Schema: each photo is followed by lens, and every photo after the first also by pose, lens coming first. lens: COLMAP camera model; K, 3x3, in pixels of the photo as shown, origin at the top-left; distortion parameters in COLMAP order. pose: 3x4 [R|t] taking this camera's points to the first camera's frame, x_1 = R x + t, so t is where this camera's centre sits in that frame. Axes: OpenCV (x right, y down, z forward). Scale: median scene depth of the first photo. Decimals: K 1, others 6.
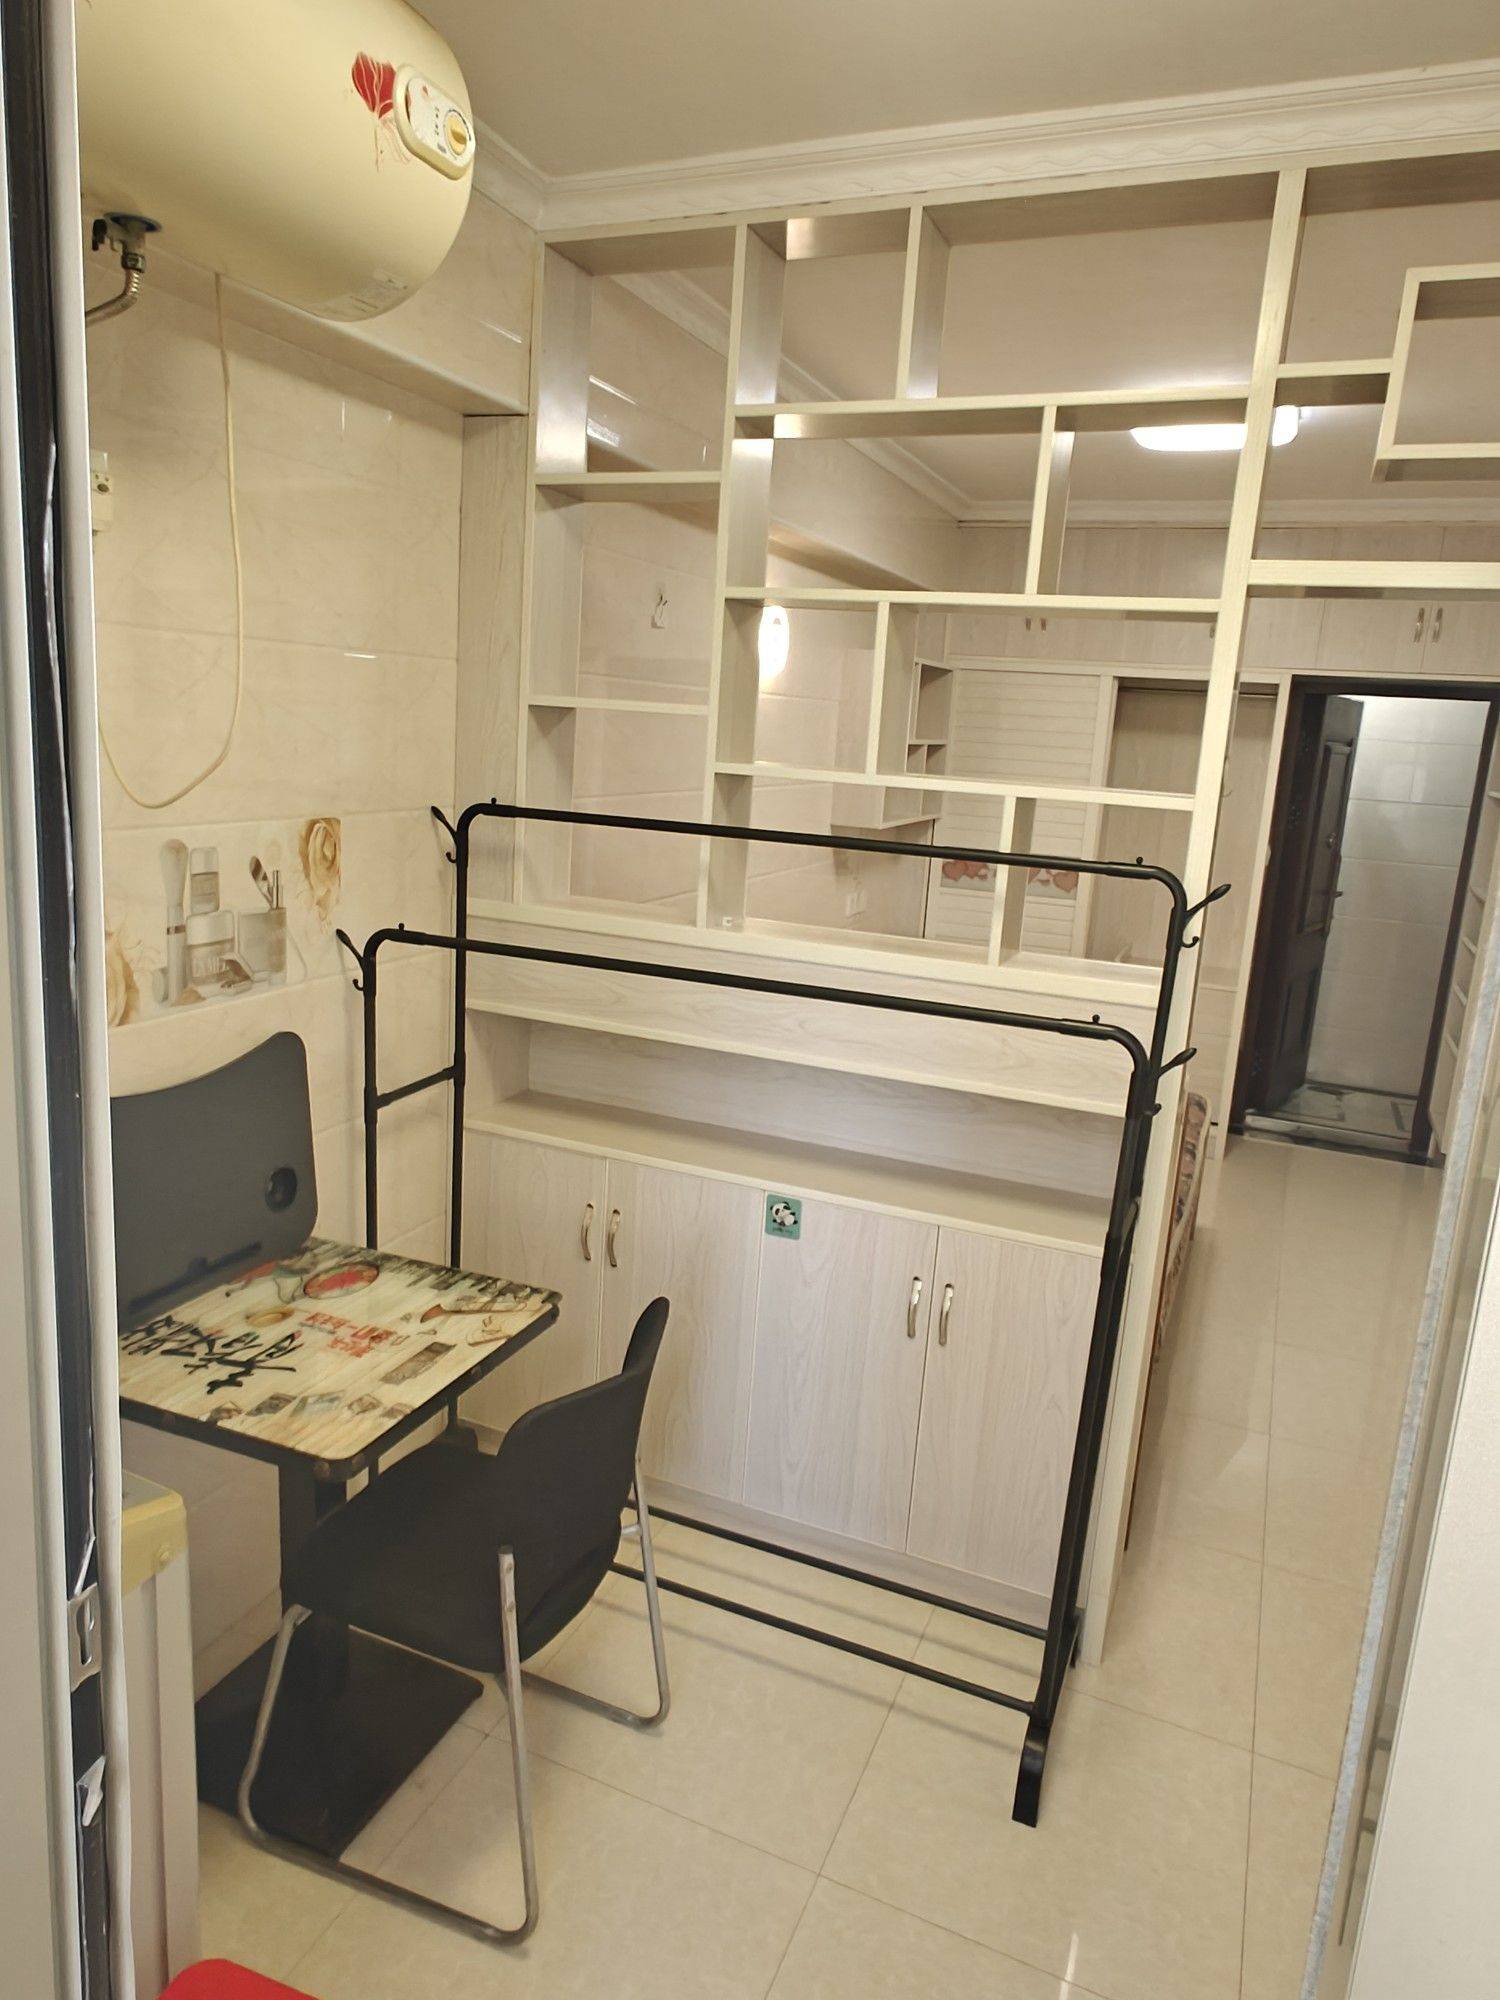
lens RADIAL K [[1302.9, 0, 750.0], [0, 1302.9, 1000.0], [0, 0, 1]] dist [0.004454, 0.002043]
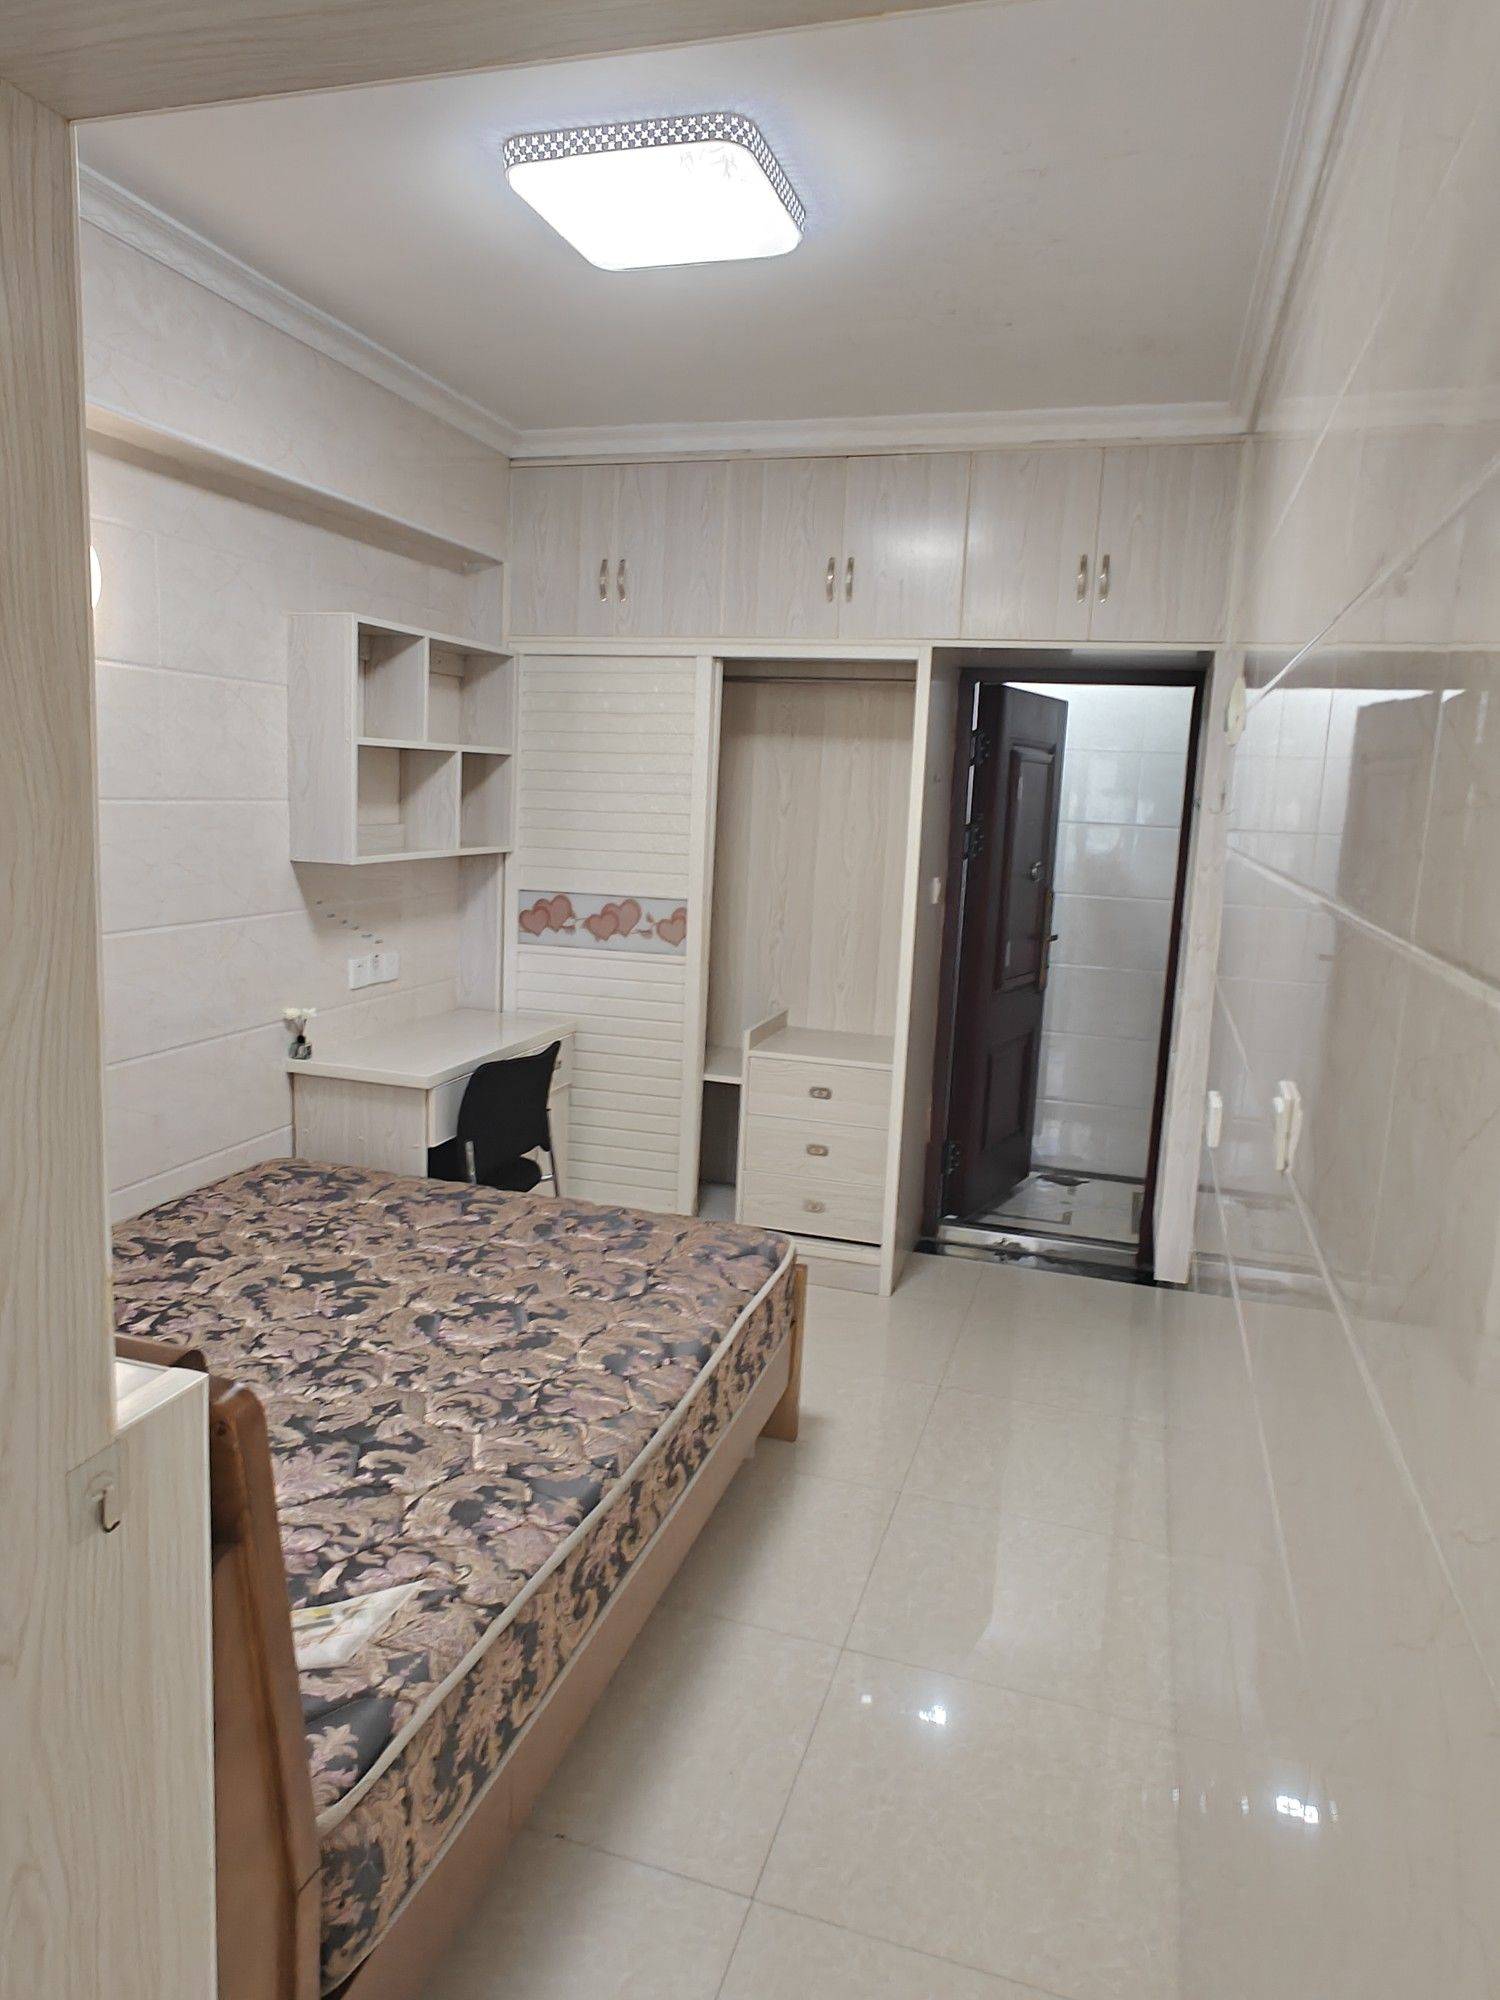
lens RADIAL K [[1287.9, 0, 748.7], [0, 1287.9, 987.5], [0, 0, 1]] dist [-0.000408, -0.000322]
pose [[0.994284, -0.032556, 0.101688, 0.206881], [0.037732, 0.998066, -0.049394, -0.020692], [-0.099883, 0.052949, 0.993589, 0.257951]]
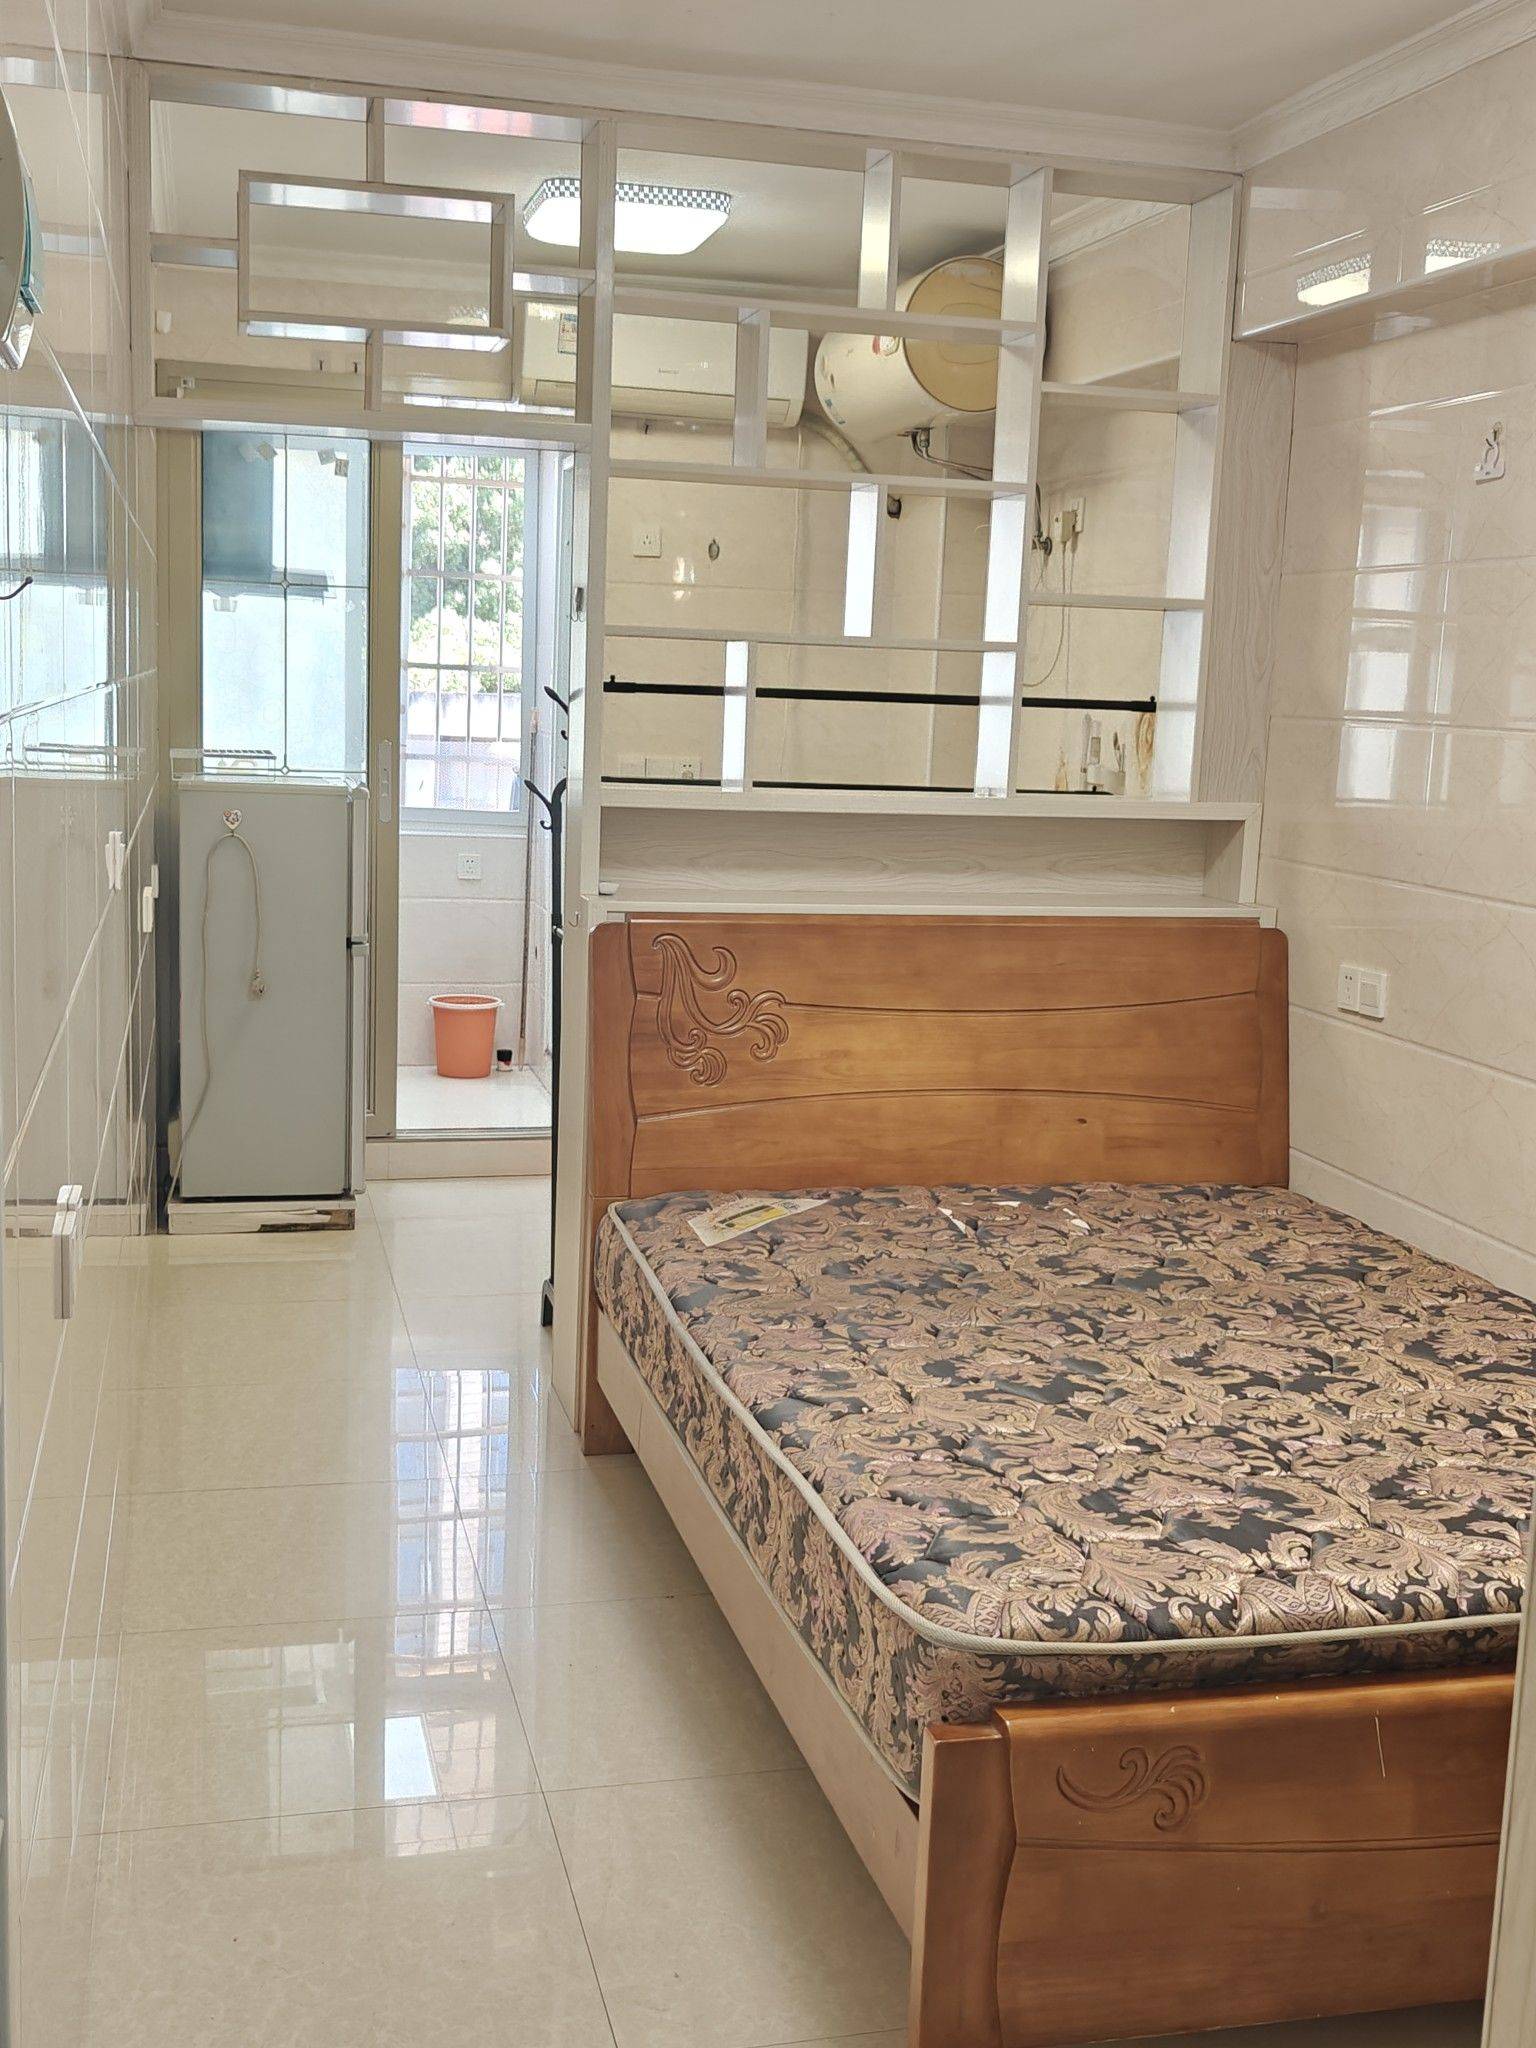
lens RADIAL K [[2195.1, 0, 768.0], [0, 2195.1, 1024.0], [0, 0, 1]] dist [0.001070, 0.000327]
pose [[-0.794414, 0.036523, -0.606277, 0.787726], [-0.173930, 0.942708, 0.284693, -0.275078], [0.581940, 0.331614, -0.742548, 1.524401]]
